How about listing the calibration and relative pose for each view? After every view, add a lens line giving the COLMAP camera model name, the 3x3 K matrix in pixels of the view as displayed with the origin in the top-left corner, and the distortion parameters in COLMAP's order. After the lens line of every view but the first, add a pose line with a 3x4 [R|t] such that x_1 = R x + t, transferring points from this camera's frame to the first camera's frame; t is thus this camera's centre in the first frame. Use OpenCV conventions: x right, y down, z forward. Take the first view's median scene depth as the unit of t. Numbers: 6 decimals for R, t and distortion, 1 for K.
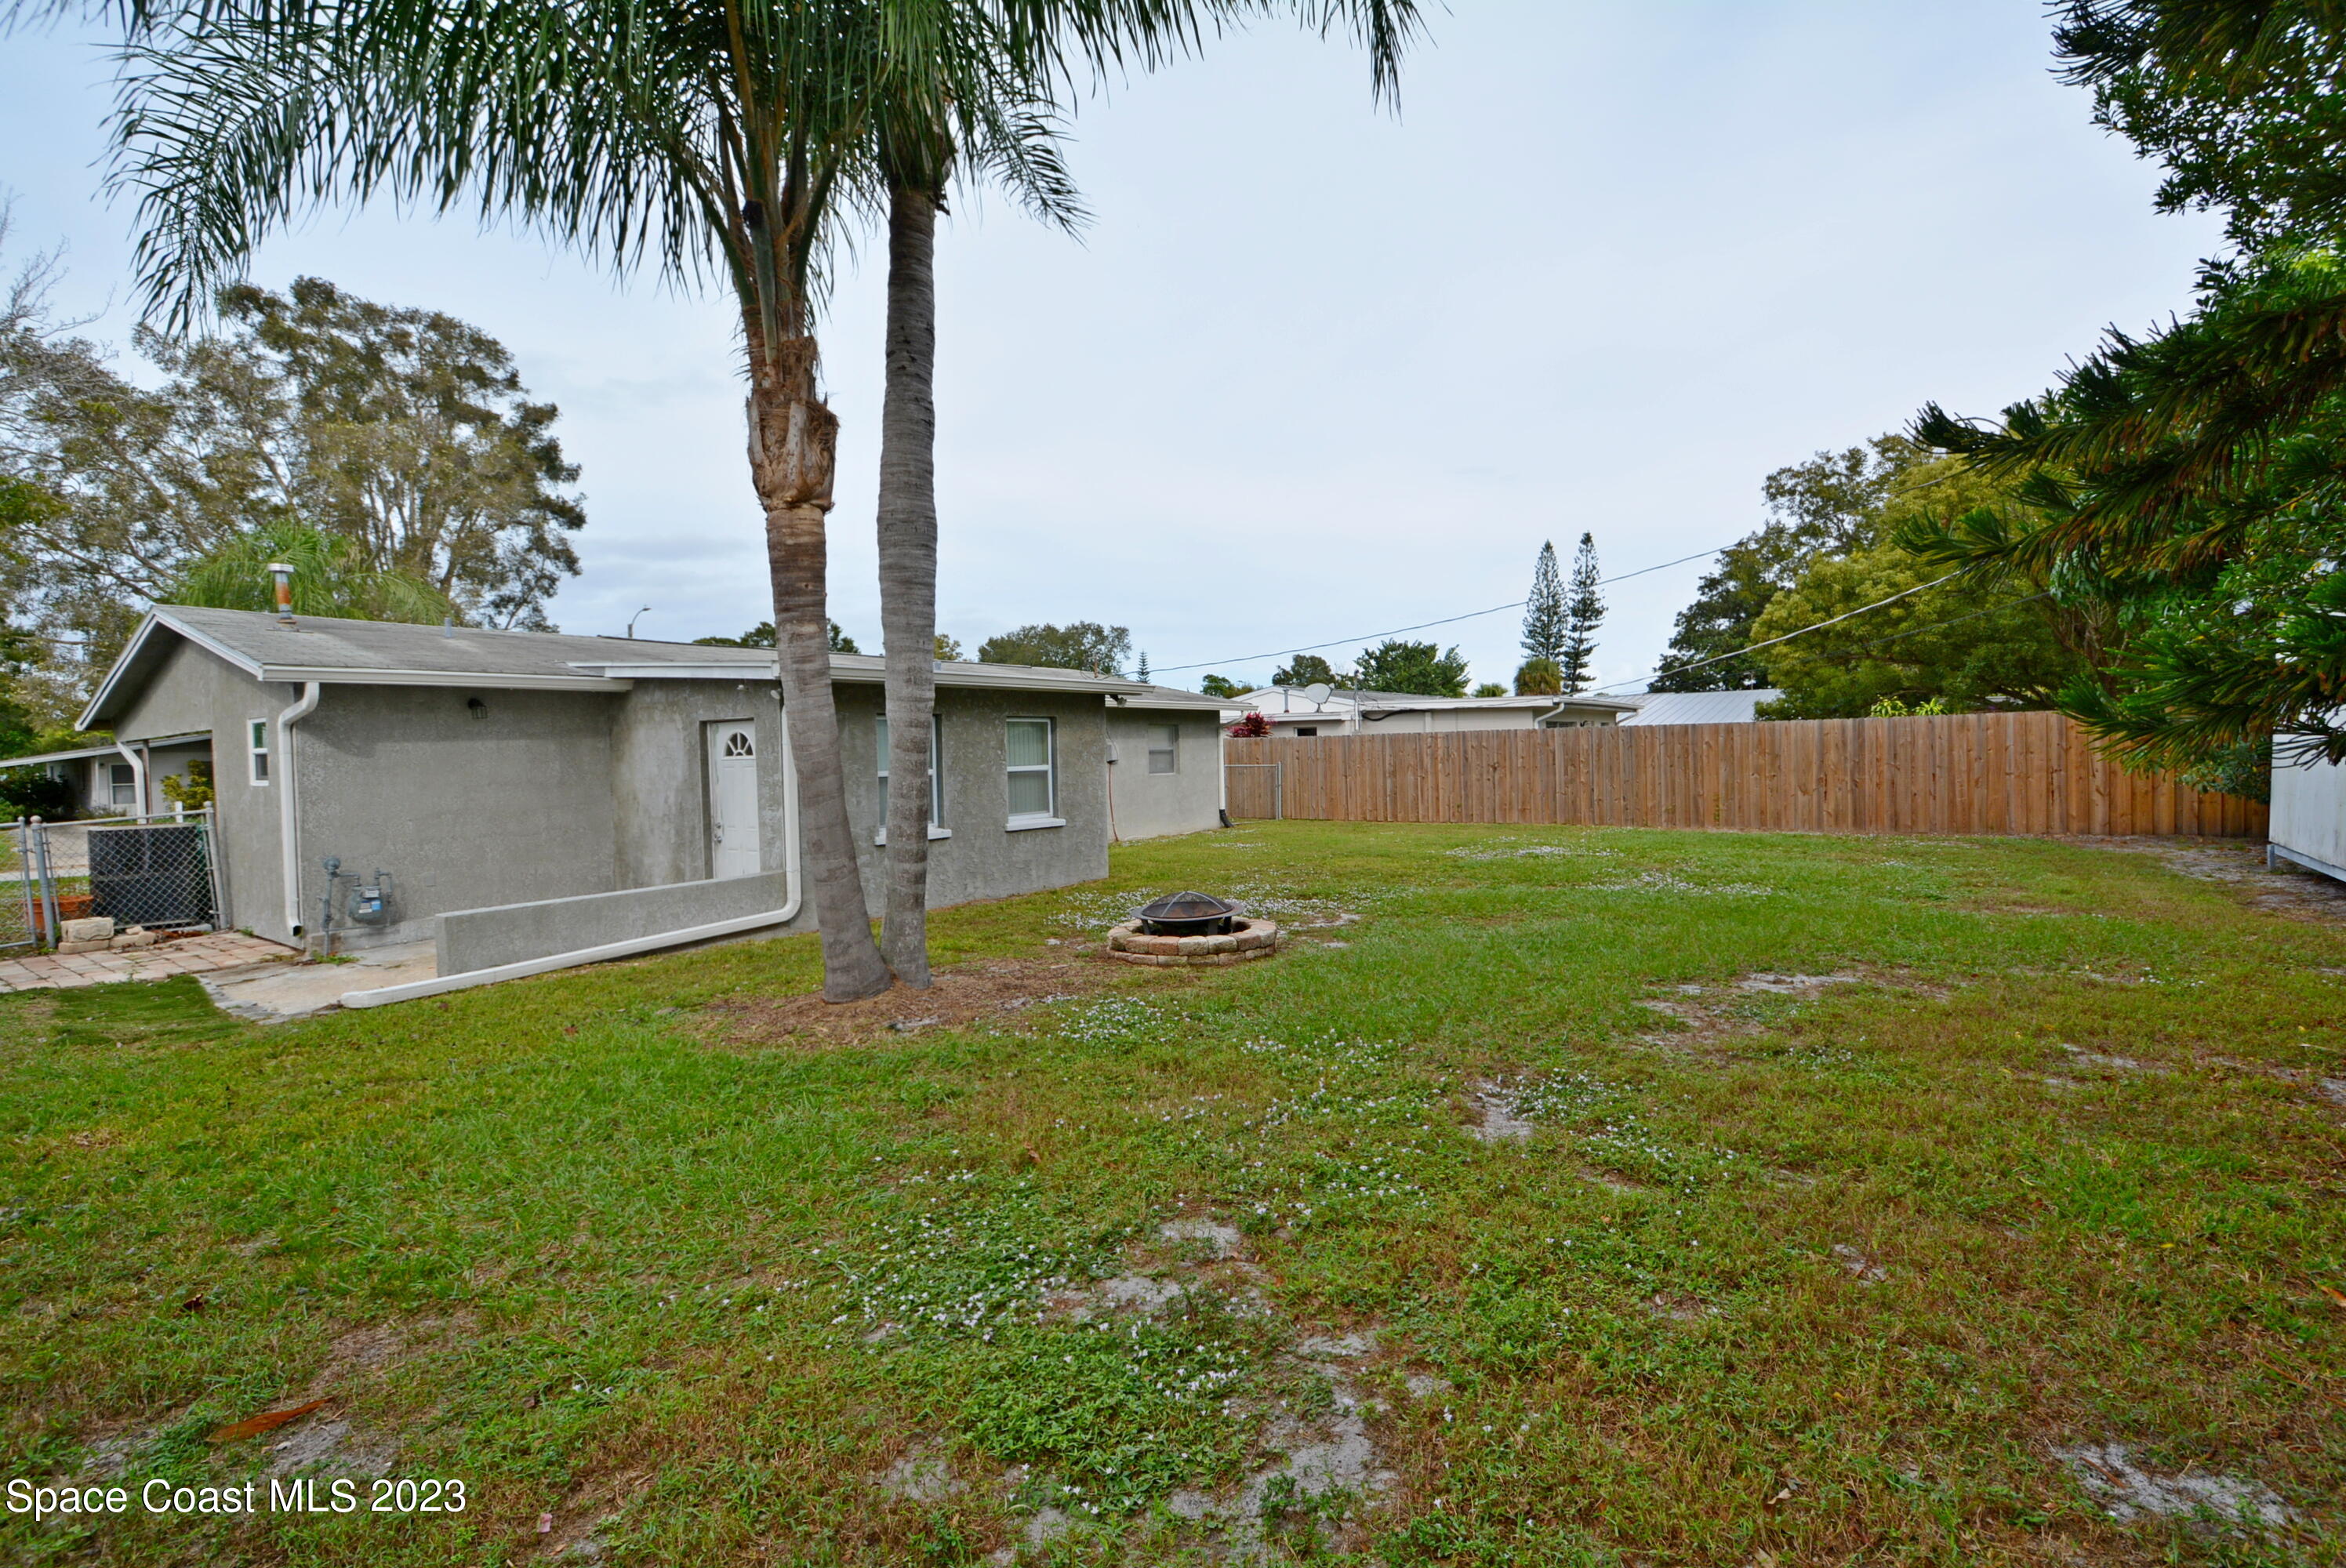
lens RADIAL K [[1028.2, 0, 1183.2], [0, 1028.2, 772.4], [0, 0, 1]] dist [-0.000305, -0.001352]
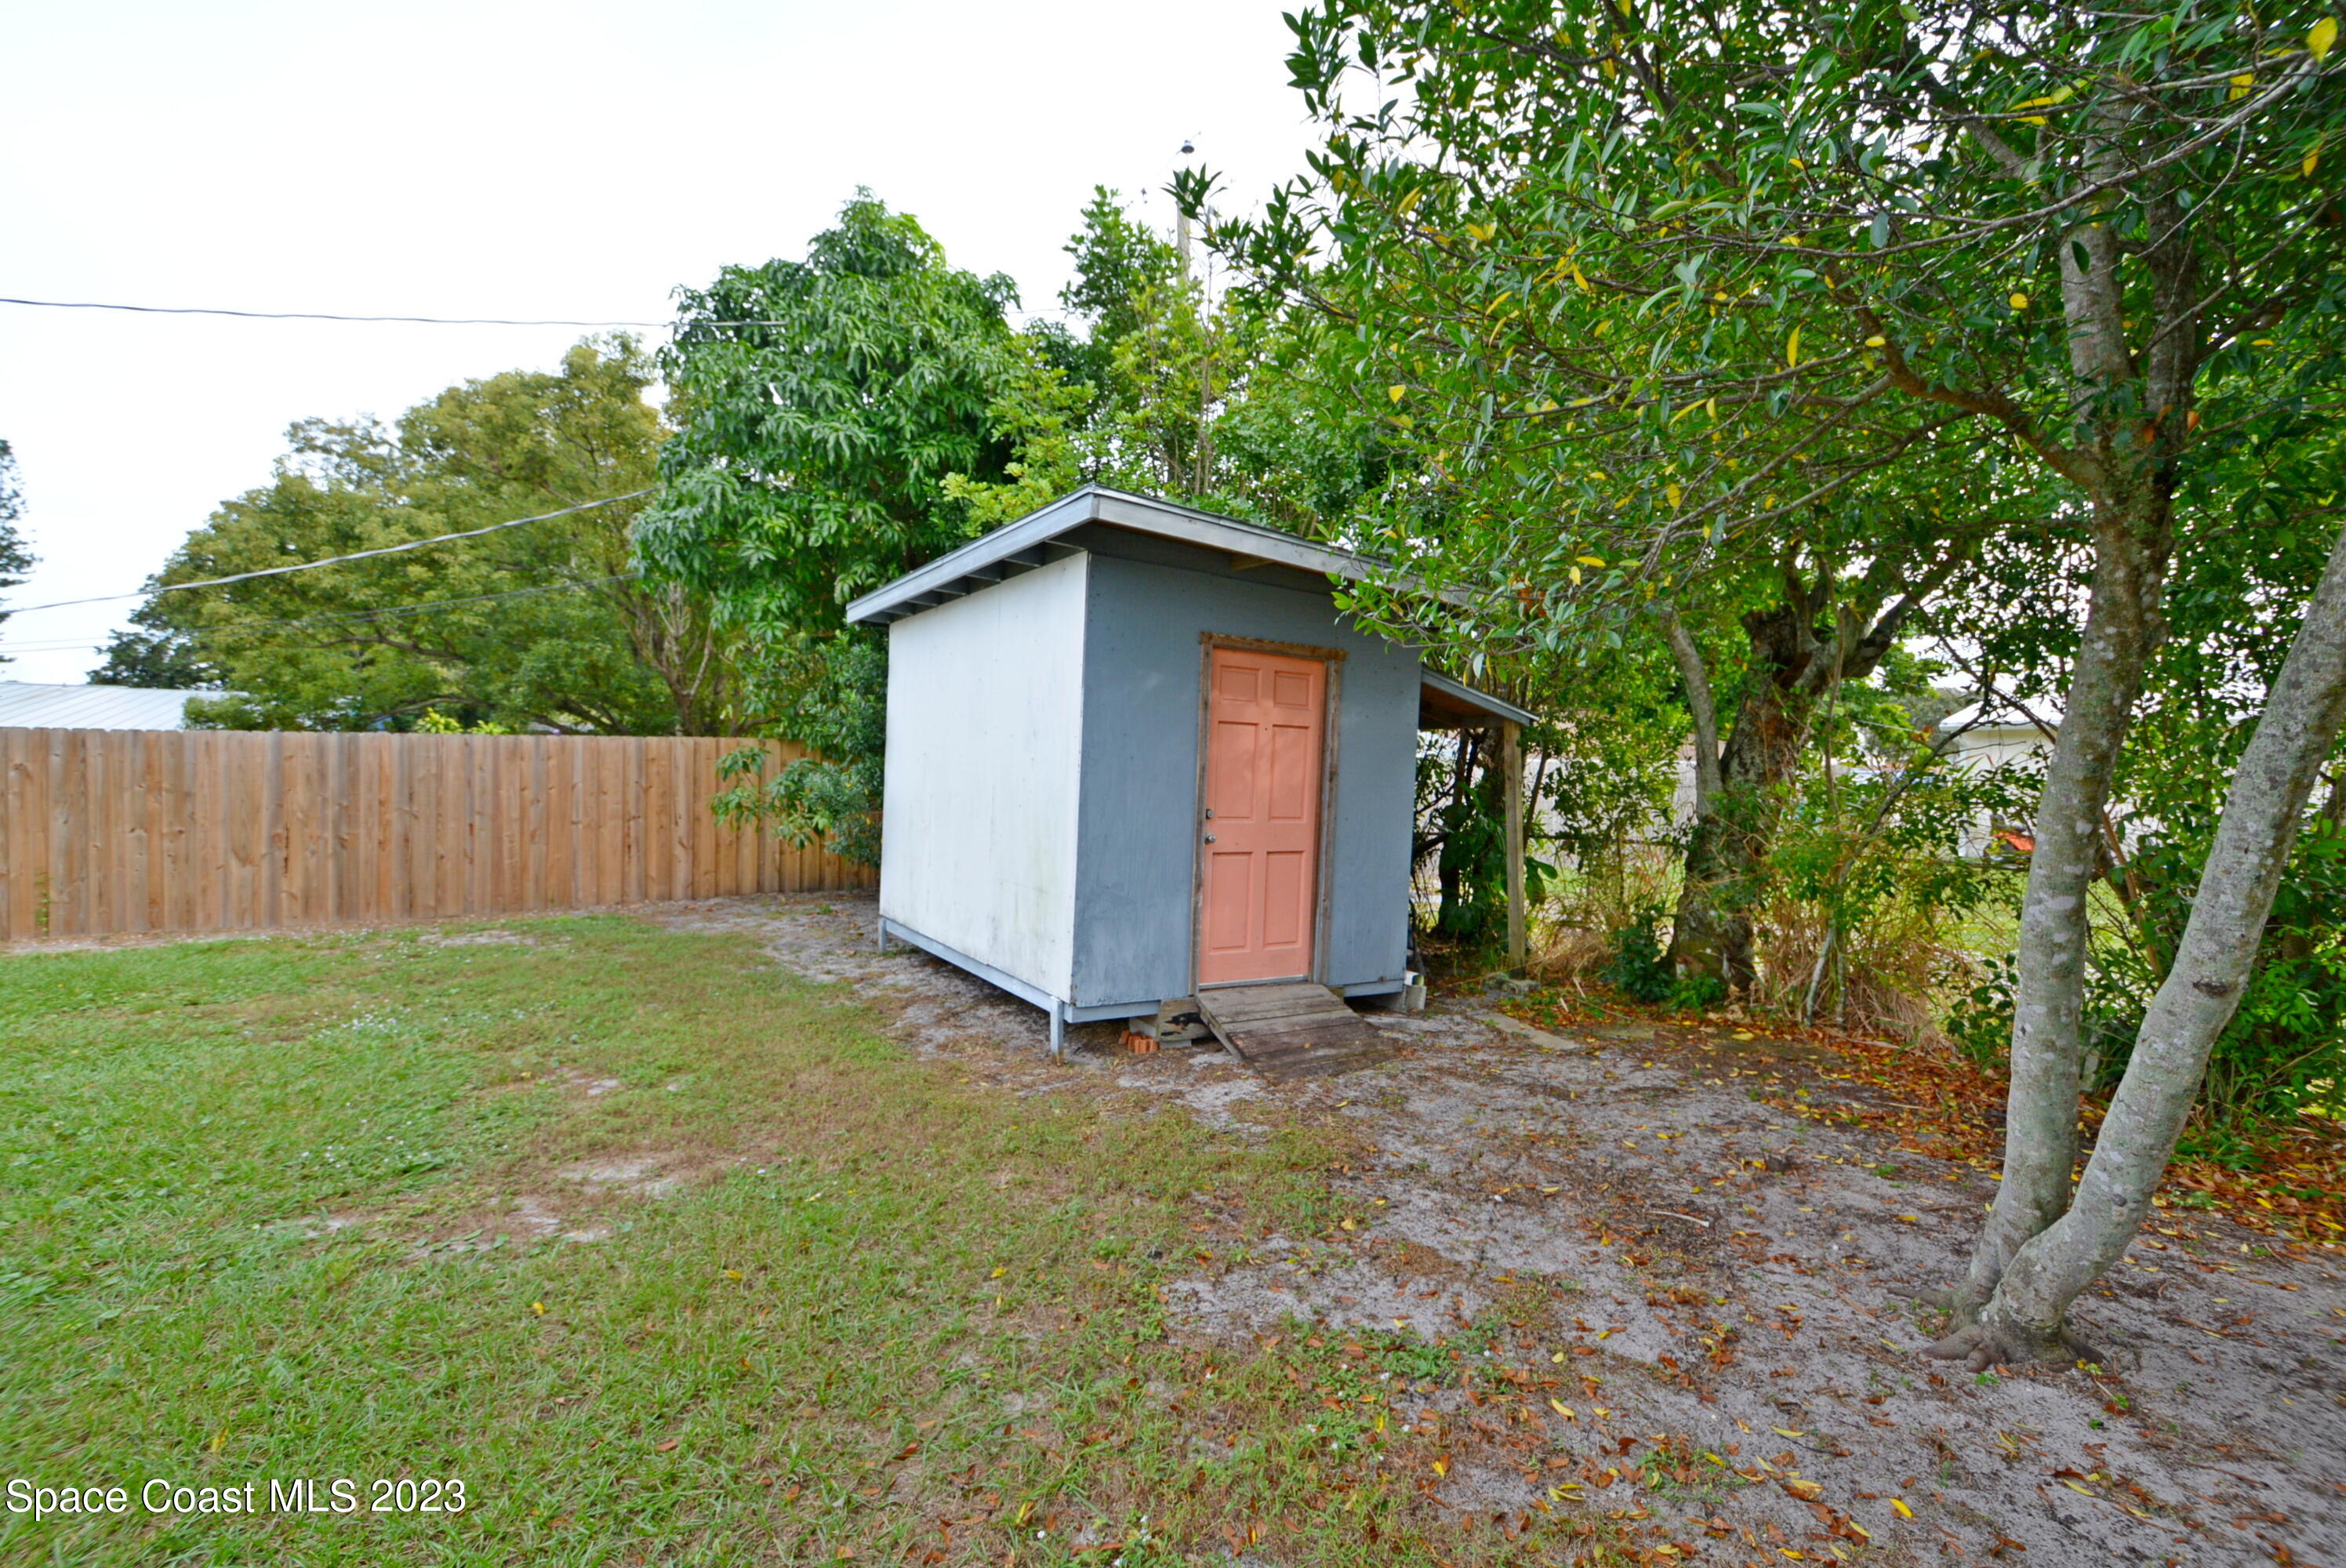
lens RADIAL K [[1025.7, 0, 1180.3], [0, 1025.7, 771.2], [0, 0, 1]] dist [0.009533, -0.008962]
pose [[0.349092, 0.018838, 0.936899, 0.254520], [0.002122, 0.999779, -0.020893, -0.016252], [-0.937086, 0.009282, 0.348975, 0.323474]]
